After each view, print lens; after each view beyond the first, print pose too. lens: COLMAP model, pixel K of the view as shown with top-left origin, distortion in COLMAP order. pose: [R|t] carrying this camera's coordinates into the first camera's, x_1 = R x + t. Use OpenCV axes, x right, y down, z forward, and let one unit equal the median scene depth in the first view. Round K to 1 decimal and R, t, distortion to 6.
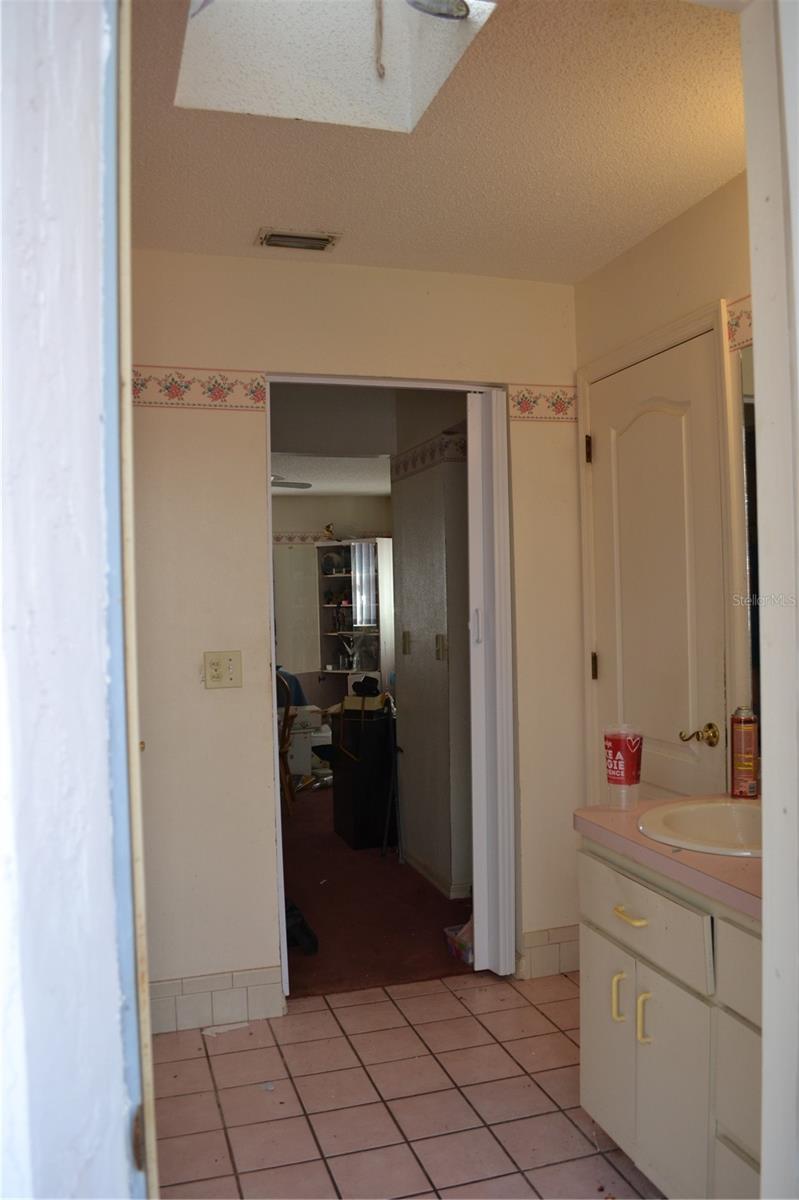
lens RADIAL K [[958.2, 0, 403.9], [0, 958.2, 597.0], [0, 0, 1]] dist [-0.079647, 0.014060]
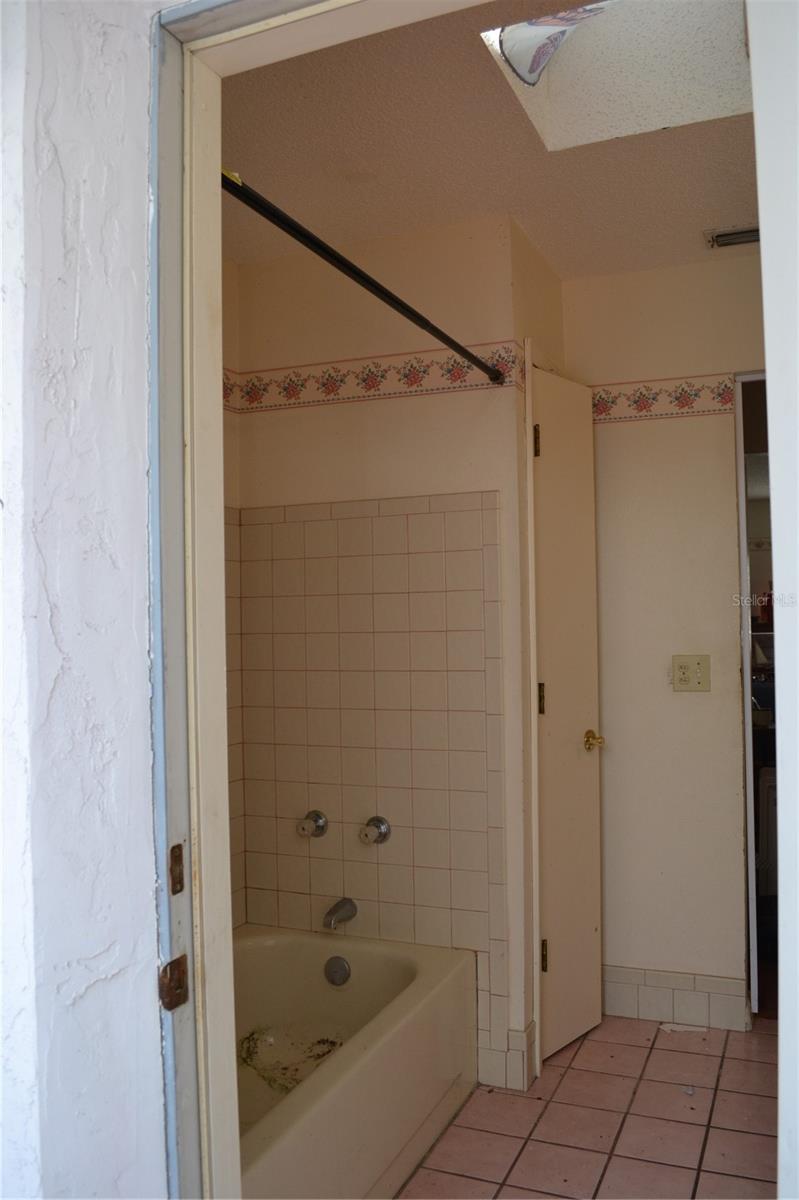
lens RADIAL K [[958.2, 0, 408.4], [0, 958.2, 600.3], [0, 0, 1]] dist [-0.079647, 0.014060]
pose [[0.761676, -0.001540, -0.647957, 0.238831], [-0.000408, 0.999996, -0.002858, 0.001798], [0.647958, 0.002441, 0.761672, 0.040031]]
